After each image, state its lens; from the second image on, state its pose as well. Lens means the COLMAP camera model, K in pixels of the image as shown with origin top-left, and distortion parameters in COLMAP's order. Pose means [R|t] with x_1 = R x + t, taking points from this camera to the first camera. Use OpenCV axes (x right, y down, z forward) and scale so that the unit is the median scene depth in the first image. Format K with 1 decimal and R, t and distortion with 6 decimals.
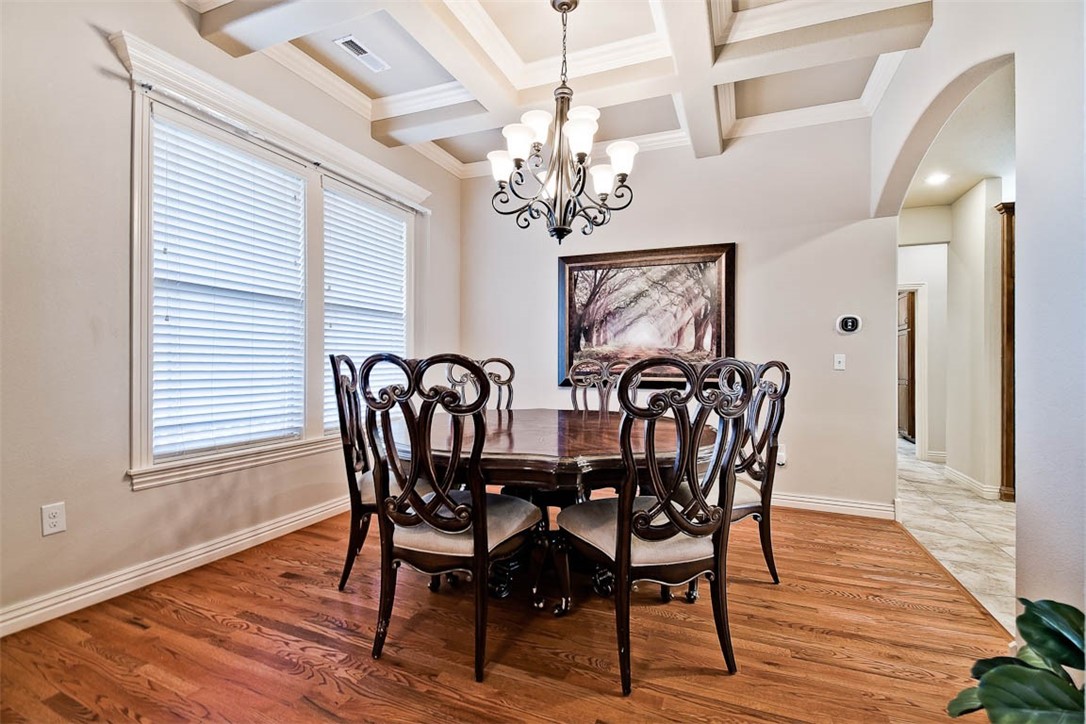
lens RADIAL K [[487.3, 0, 550.0], [0, 487.3, 355.7], [0, 0, 1]] dist [0.037955, -0.038267]
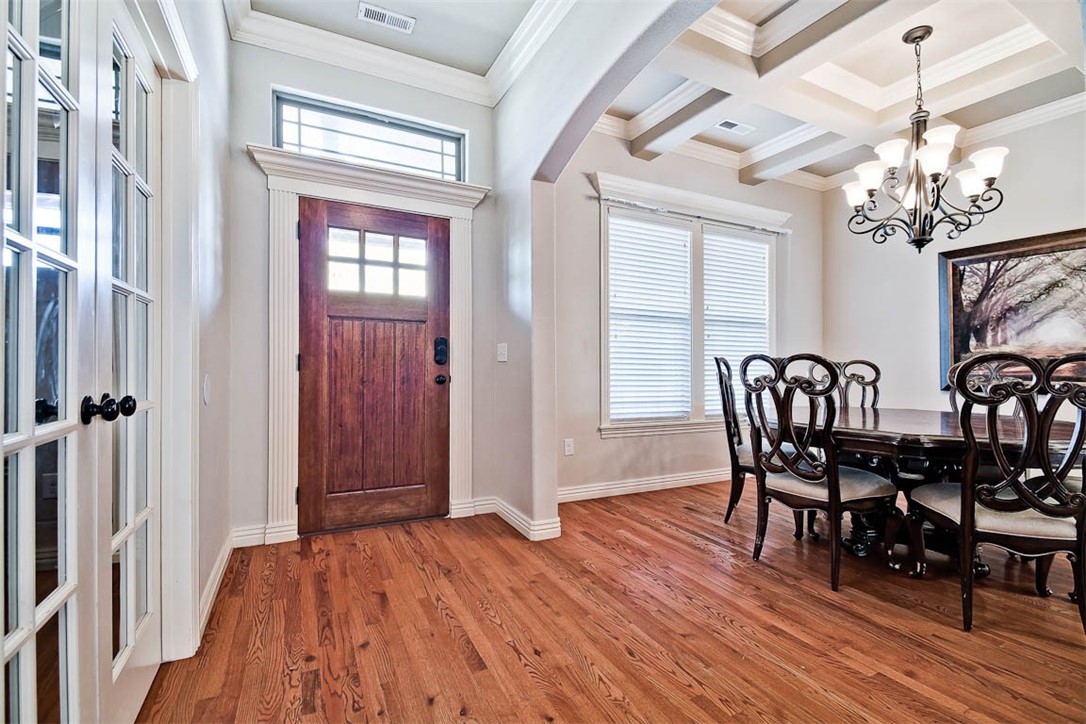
lens RADIAL K [[487.3, 0, 550.0], [0, 487.3, 355.7], [0, 0, 1]] dist [0.037955, -0.038267]
pose [[0.765100, -0.014474, -0.643749, 0.097725], [0.004712, 0.999846, -0.016881, 0.015809], [0.643894, 0.009882, 0.765051, -0.387362]]
